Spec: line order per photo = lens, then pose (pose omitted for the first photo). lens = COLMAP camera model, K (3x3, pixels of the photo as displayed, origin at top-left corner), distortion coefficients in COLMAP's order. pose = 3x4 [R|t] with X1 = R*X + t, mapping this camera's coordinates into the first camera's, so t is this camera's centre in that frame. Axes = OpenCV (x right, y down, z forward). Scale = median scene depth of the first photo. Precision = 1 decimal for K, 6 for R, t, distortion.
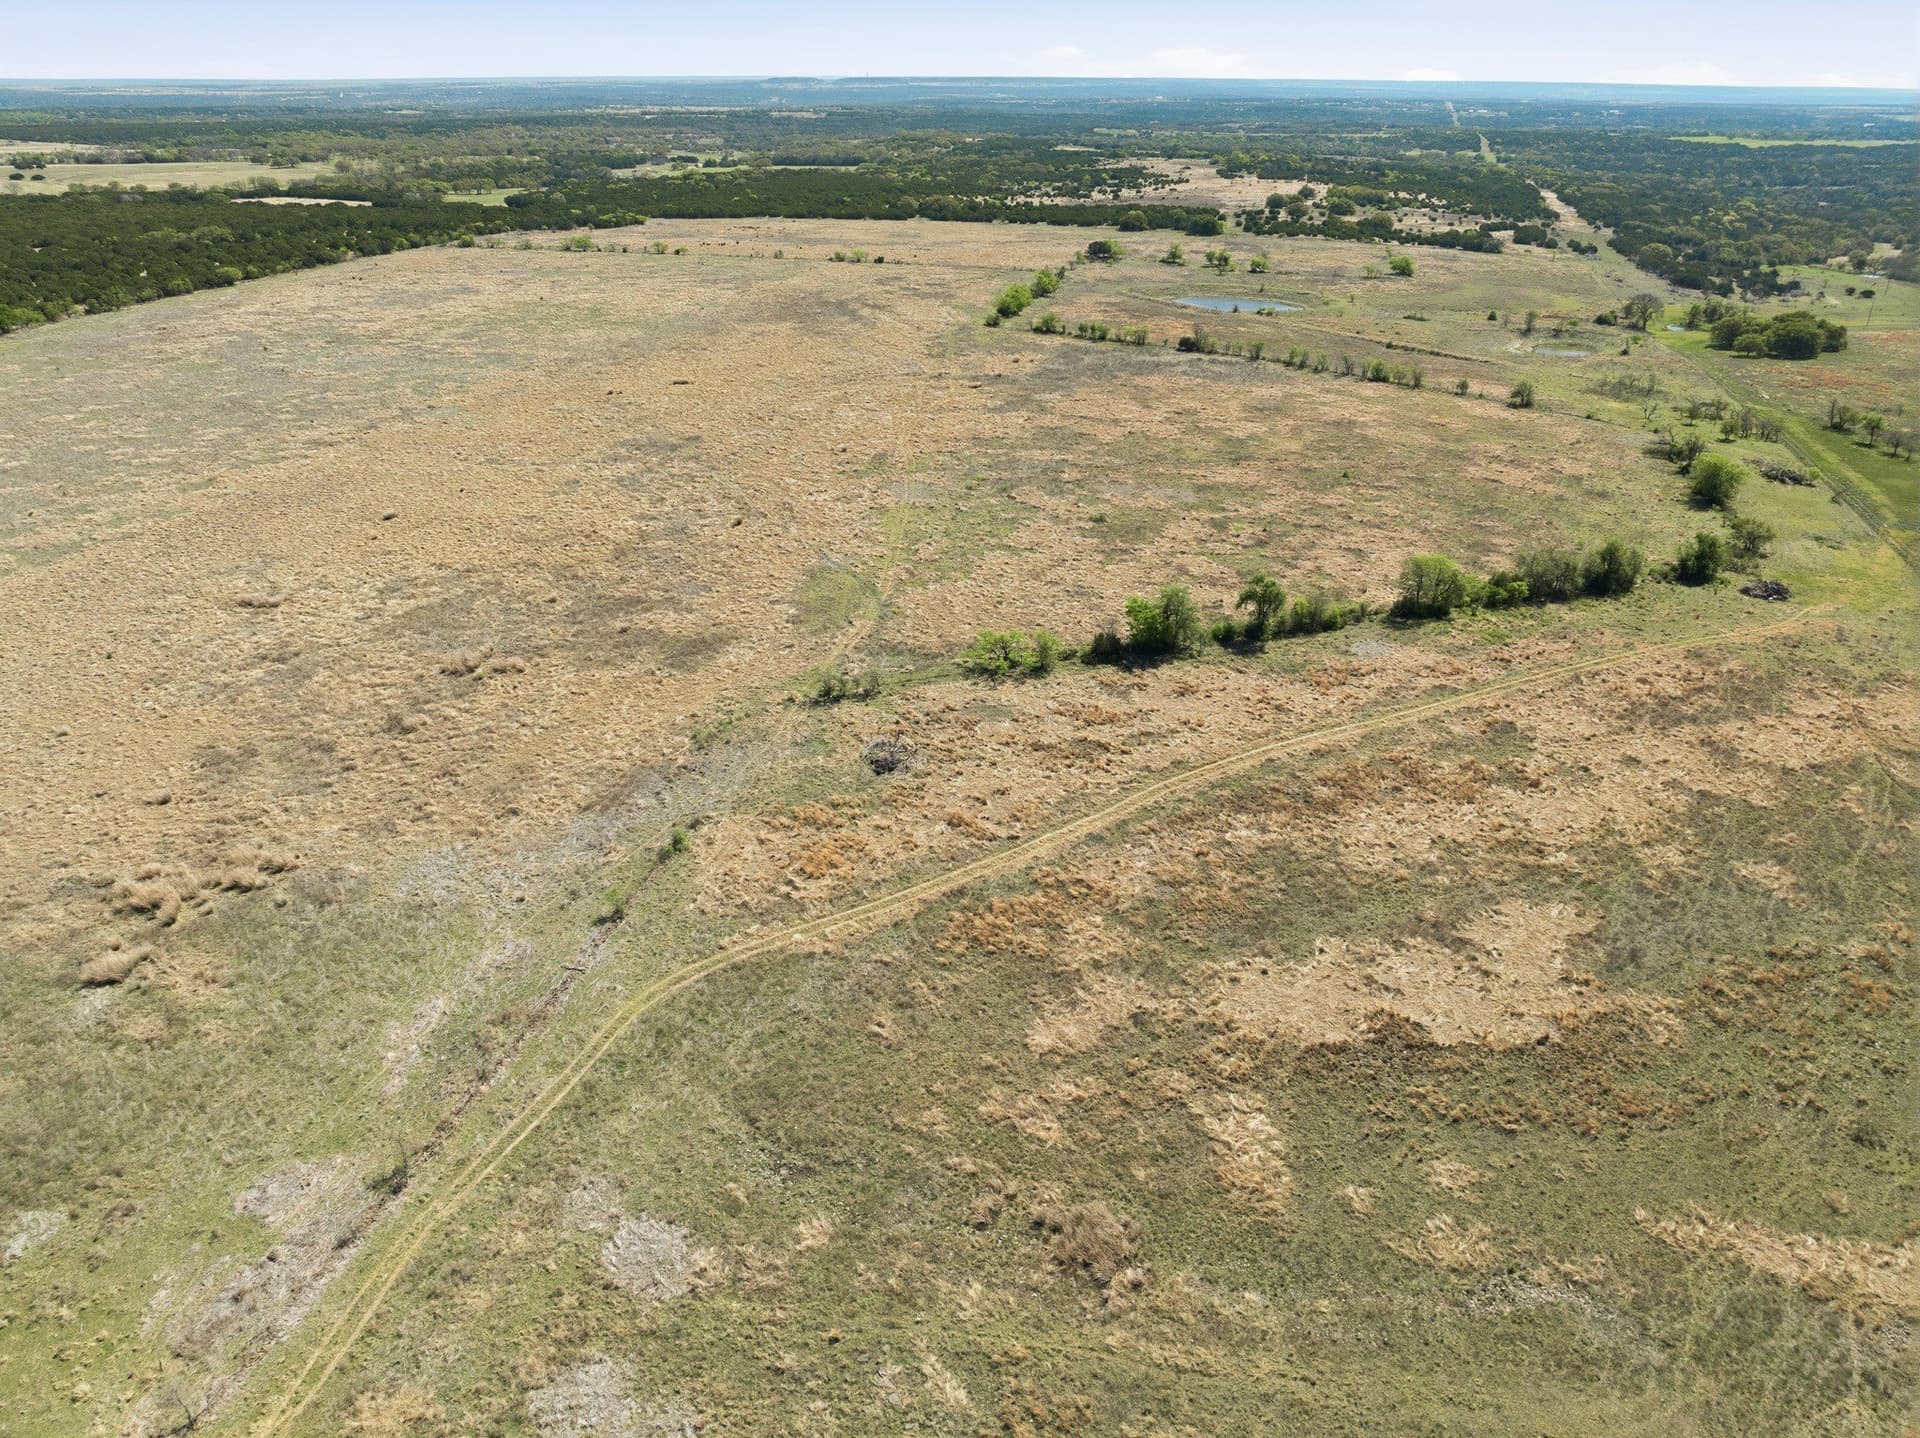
lens RADIAL K [[1350.9, 0, 962.1], [0, 1350.9, 715.4], [0, 0, 1]] dist [-0.051444, 0.021106]
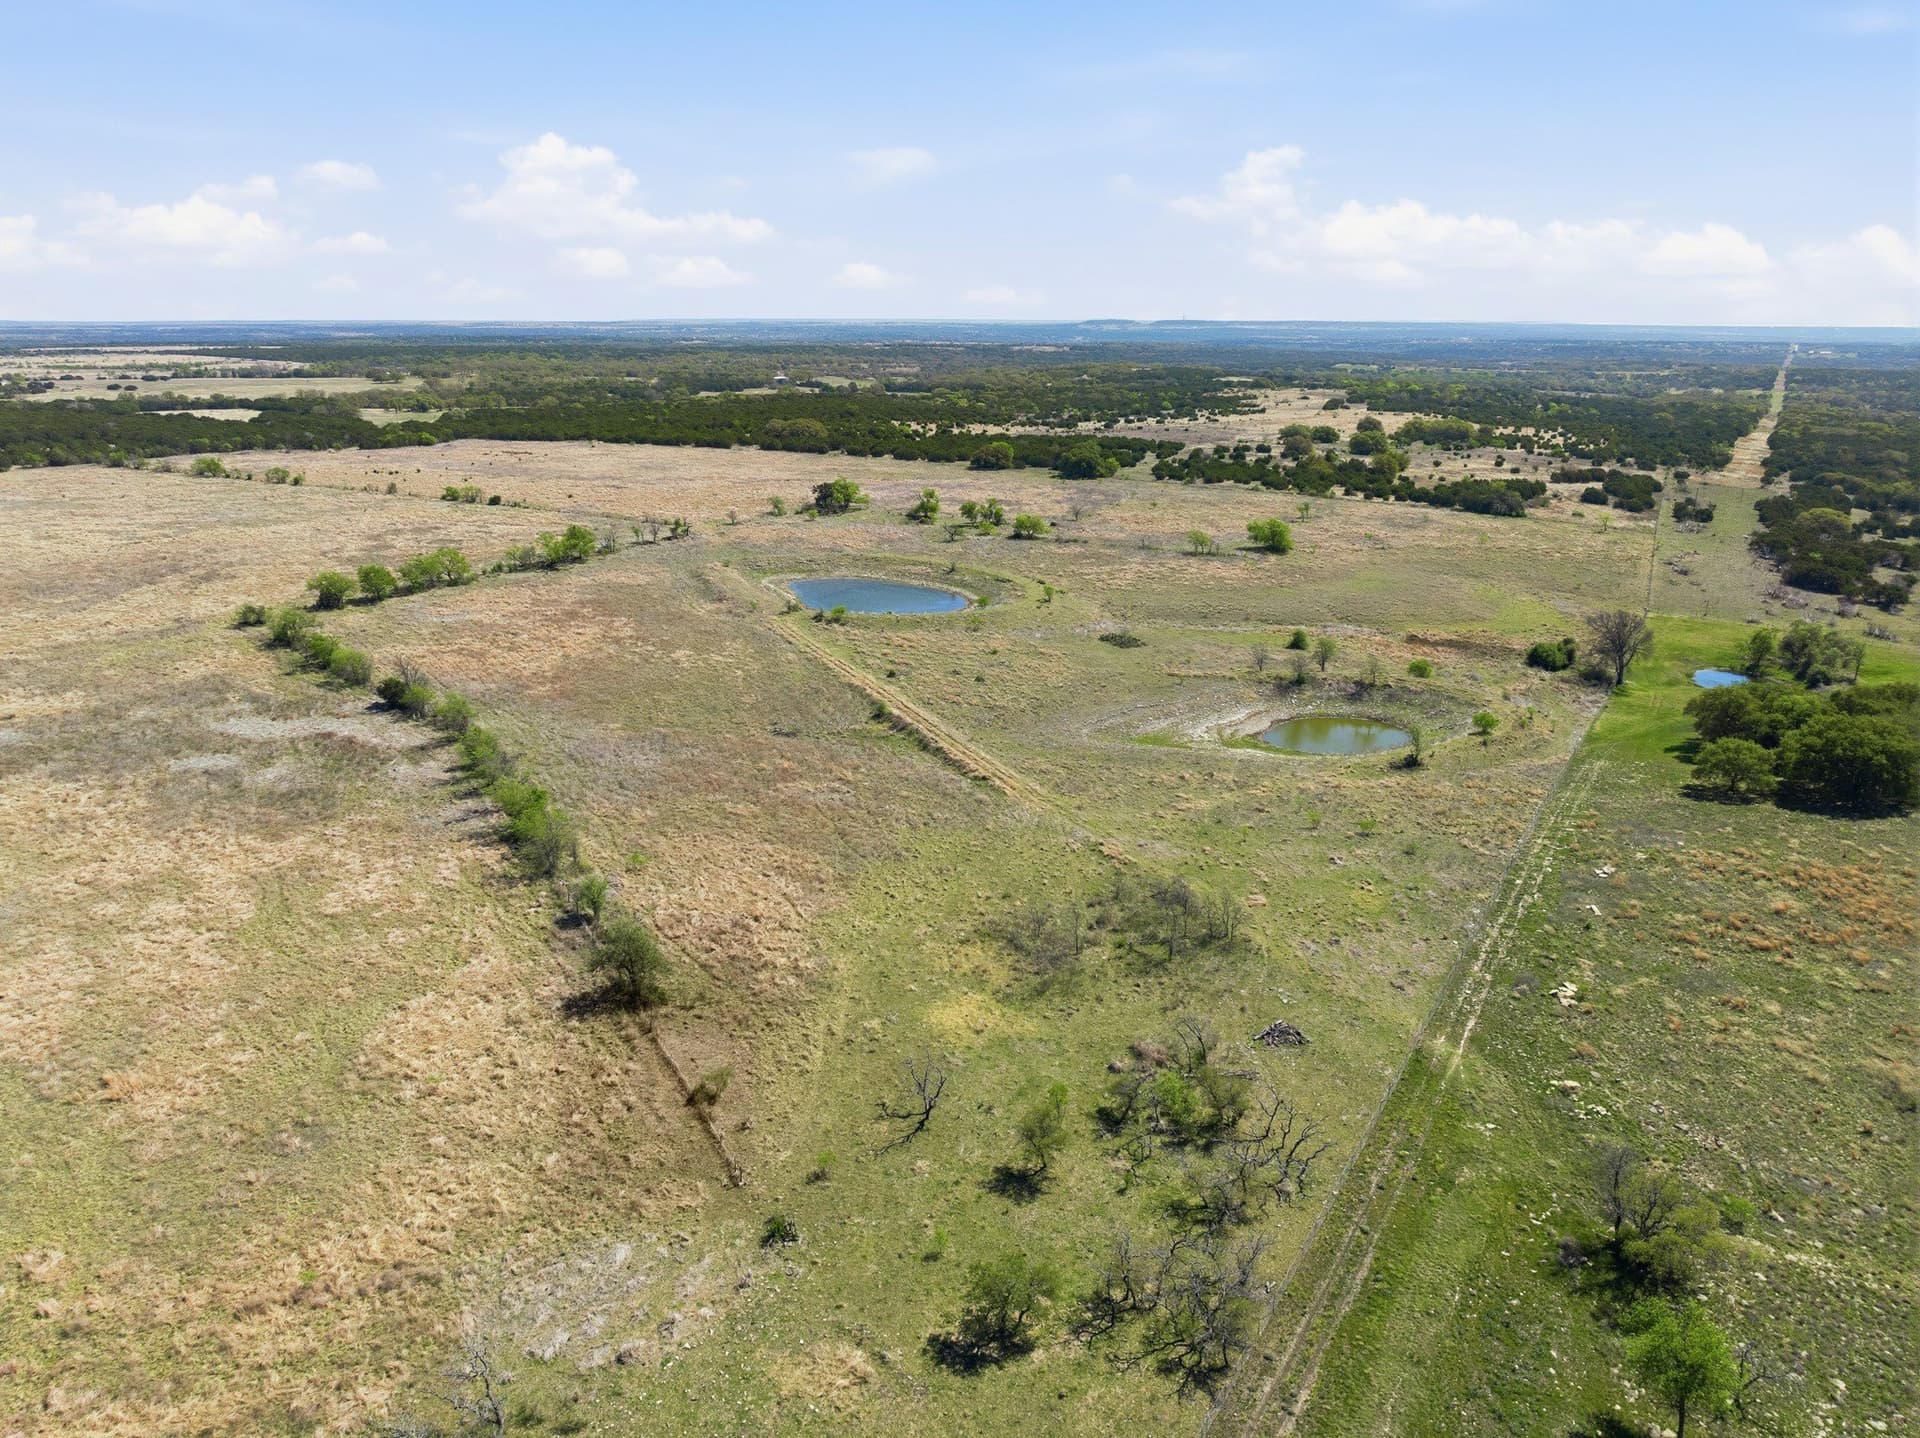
lens RADIAL K [[1350.9, 0, 962.1], [0, 1350.9, 715.4], [0, 0, 1]] dist [-0.051444, 0.021106]
pose [[0.970132, 0.069303, -0.232468, 0.314108], [-0.105655, 0.983364, -0.147760, -0.143482], [0.218360, 0.167908, 0.961315, 0.379774]]
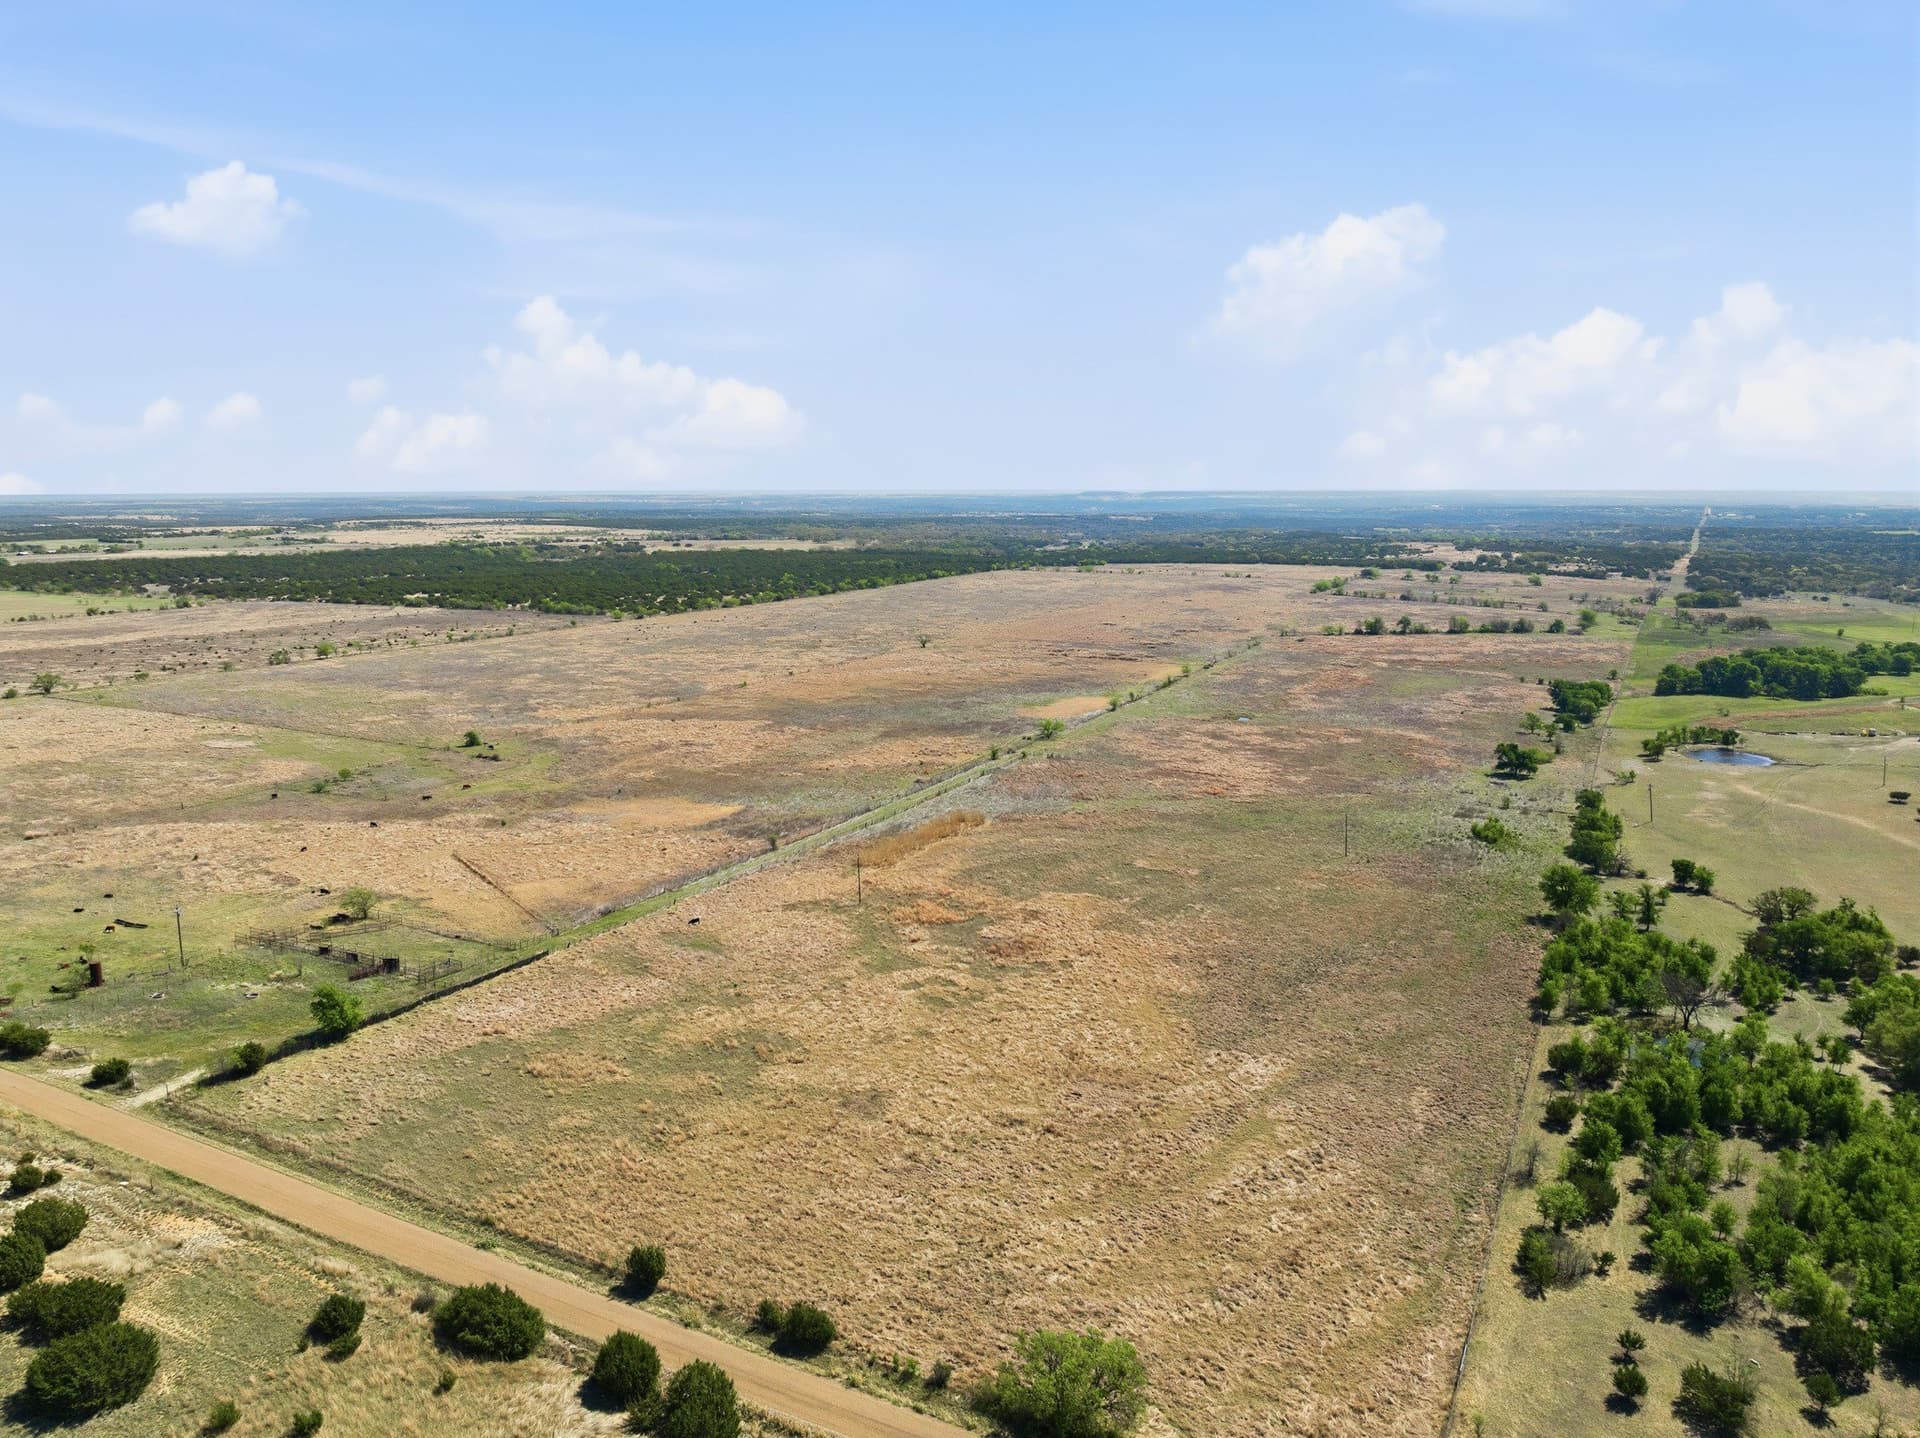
lens RADIAL K [[1350.9, 0, 962.1], [0, 1350.9, 715.4], [0, 0, 1]] dist [-0.051444, 0.021106]
pose [[0.978314, 0.028923, -0.205098, -0.058146], [-0.084500, 0.959785, -0.267718, 0.376517], [0.189106, 0.279244, 0.941415, -0.782612]]
